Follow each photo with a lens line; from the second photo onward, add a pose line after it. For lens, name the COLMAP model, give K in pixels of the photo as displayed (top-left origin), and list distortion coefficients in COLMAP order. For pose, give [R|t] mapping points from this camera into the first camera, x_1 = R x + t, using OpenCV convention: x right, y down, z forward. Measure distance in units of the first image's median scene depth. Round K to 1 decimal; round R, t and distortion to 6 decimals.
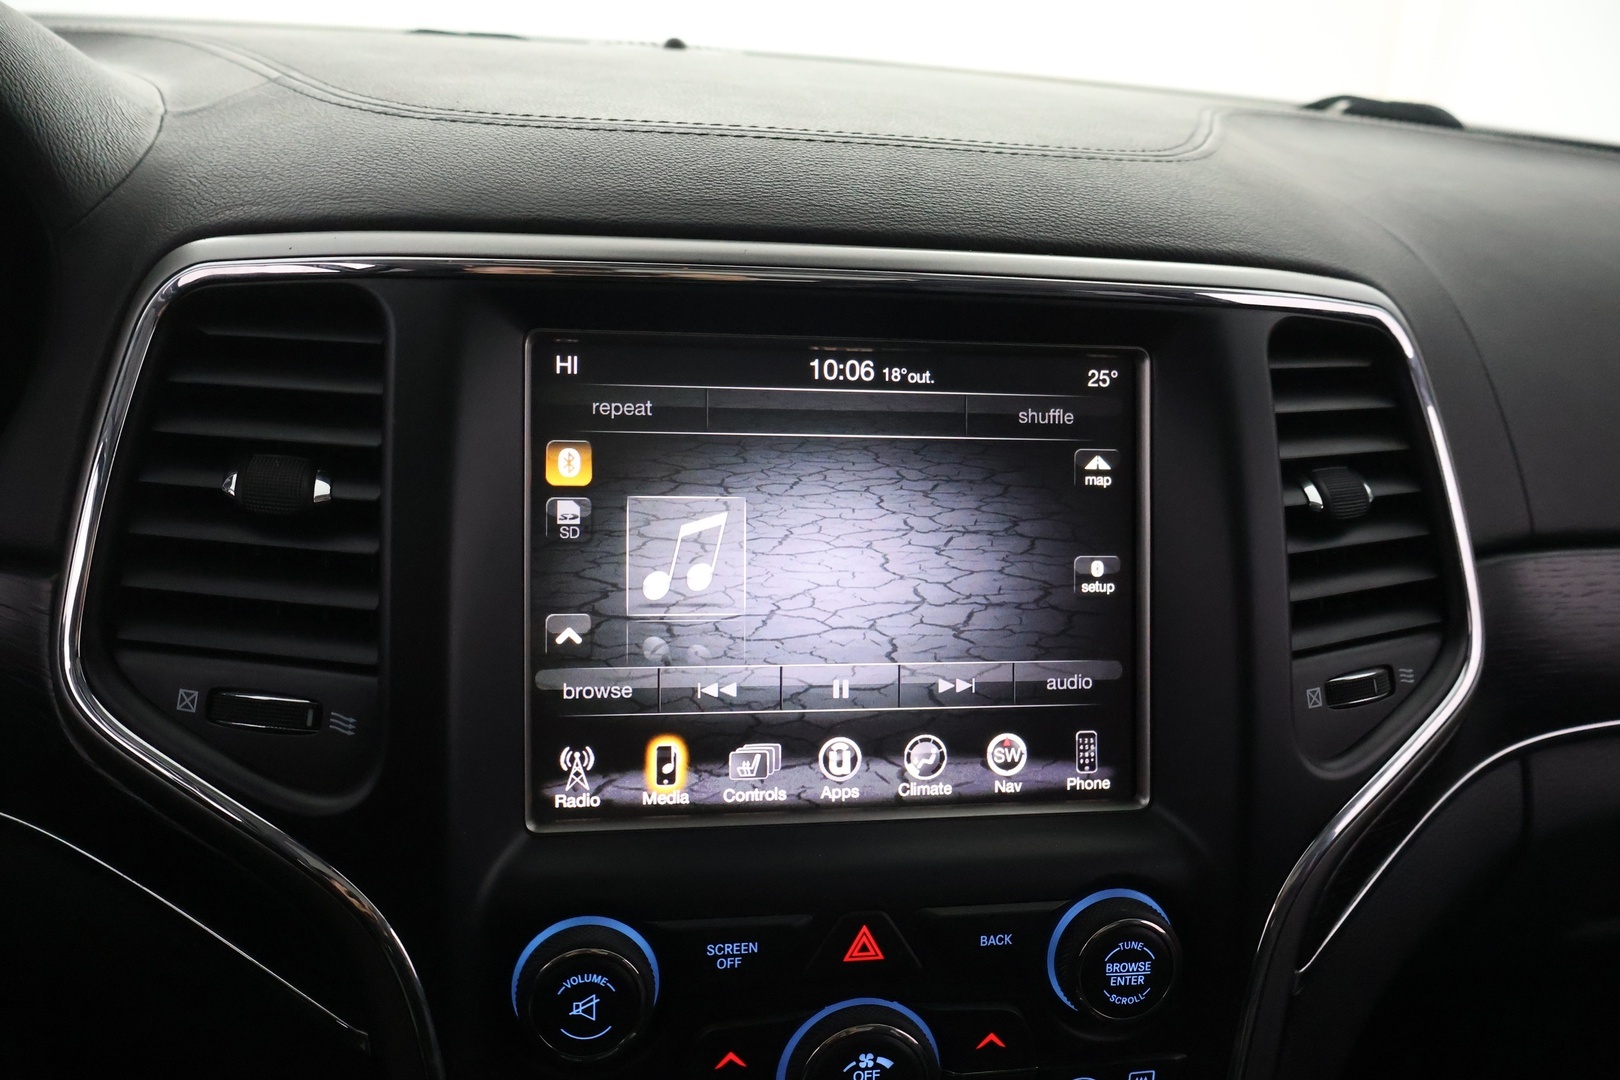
lens RADIAL K [[1313.0, 0, 816.6], [0, 1313.0, 536.2], [0, 0, 1]] dist [-0.012369, 0.007198]
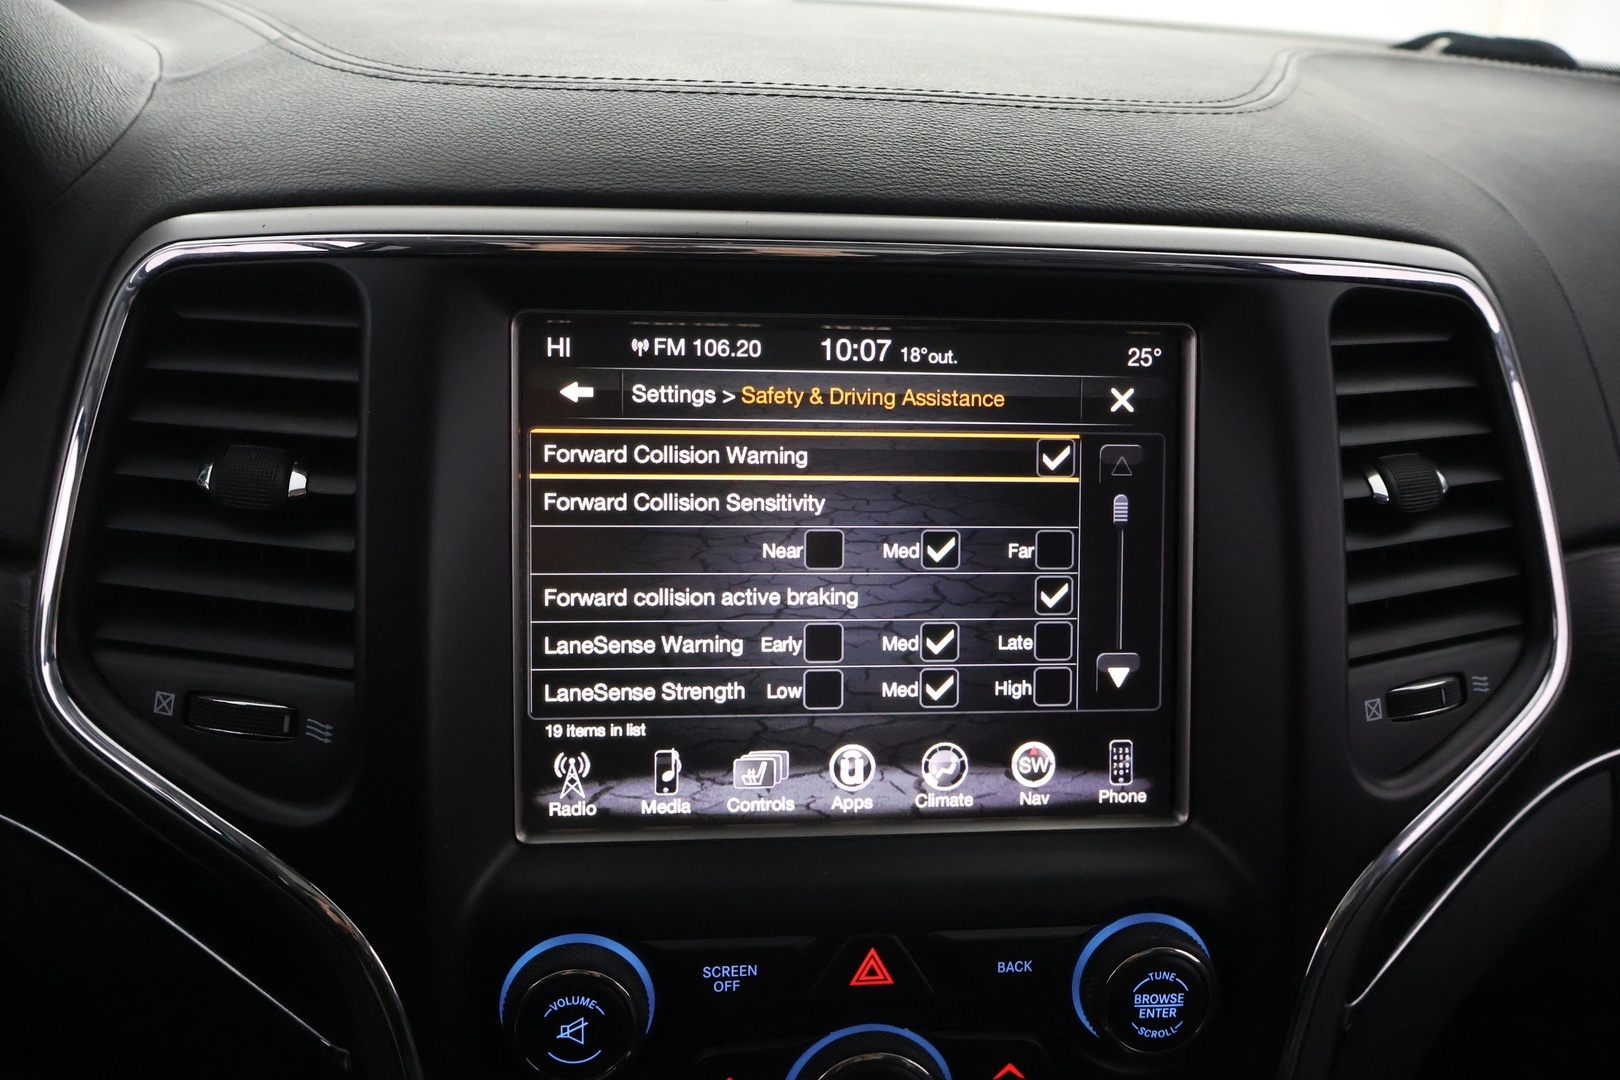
lens RADIAL K [[1313.0, 0, 815.9], [0, 1313.0, 548.0], [0, 0, 1]] dist [-0.012369, 0.007198]
pose [[0.997768, 0.005743, -0.066536, 0.053253], [-0.002707, 0.998955, 0.045619, -0.029636], [0.066728, -0.045337, 0.996741, 0.071359]]
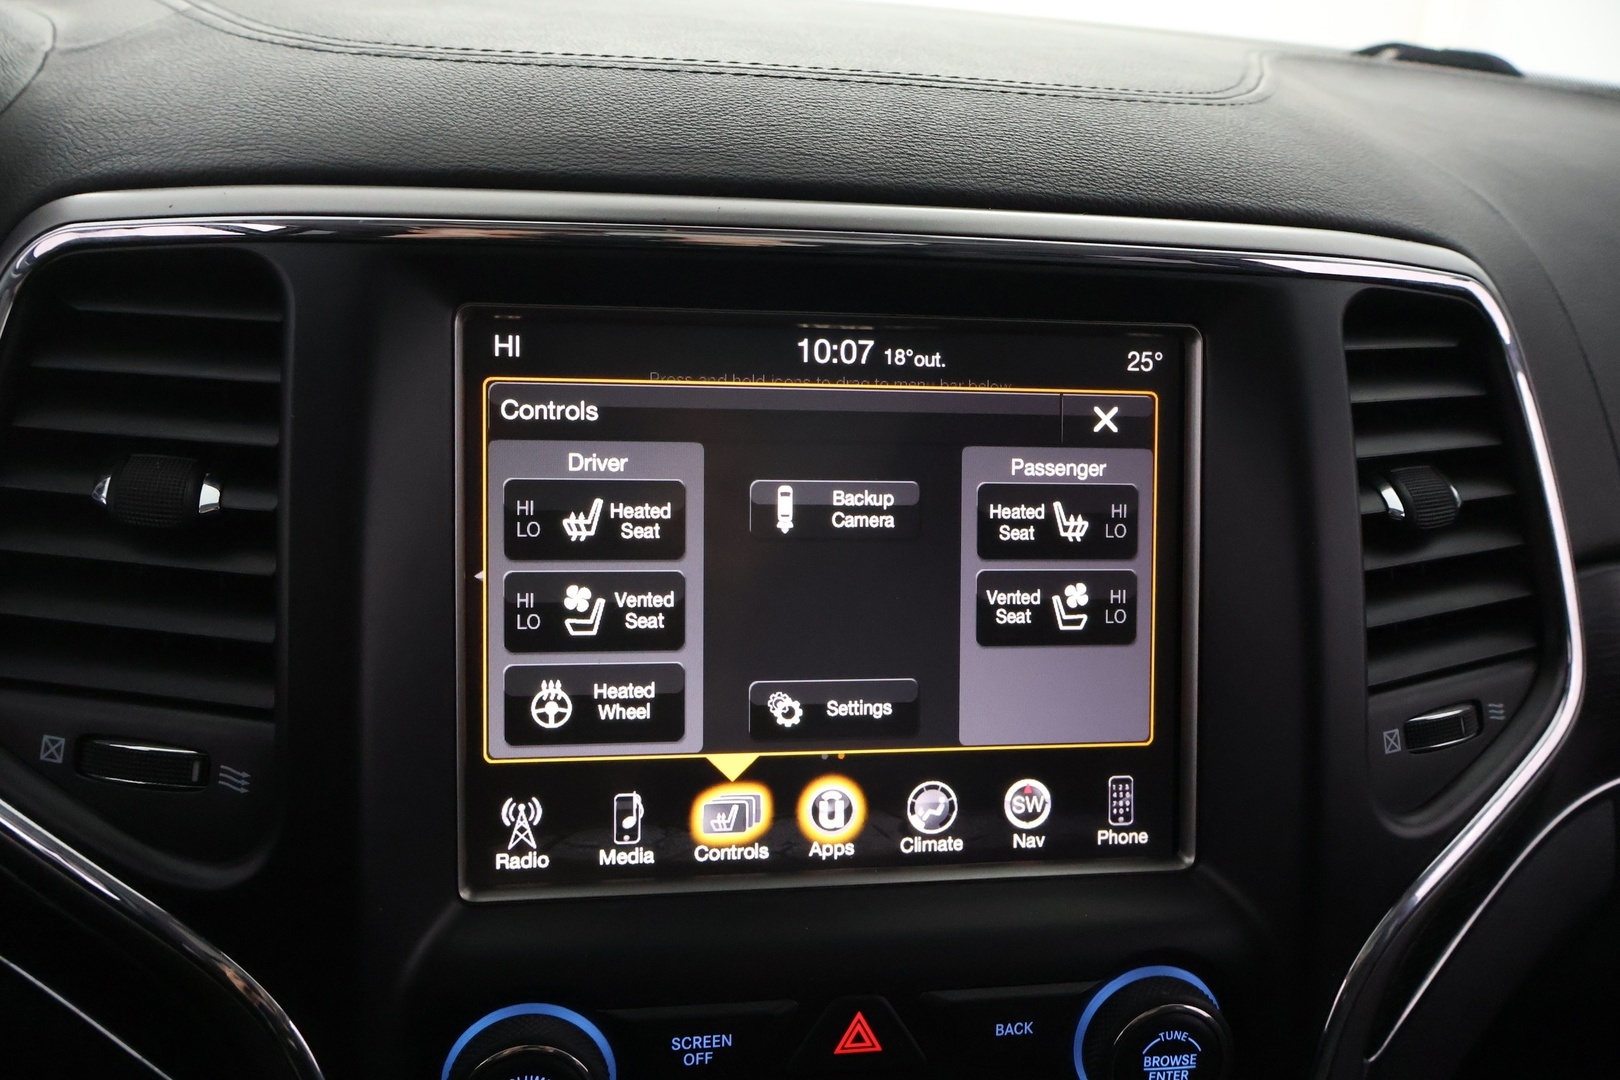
lens RADIAL K [[1313.0, 0, 804.9], [0, 1313.0, 551.0], [0, 0, 1]] dist [-0.012369, 0.007198]
pose [[0.999899, 0.003030, -0.013898, 0.011666], [-0.002539, 0.999378, 0.035182, -0.028464], [0.013996, -0.035143, 0.999284, 0.154001]]
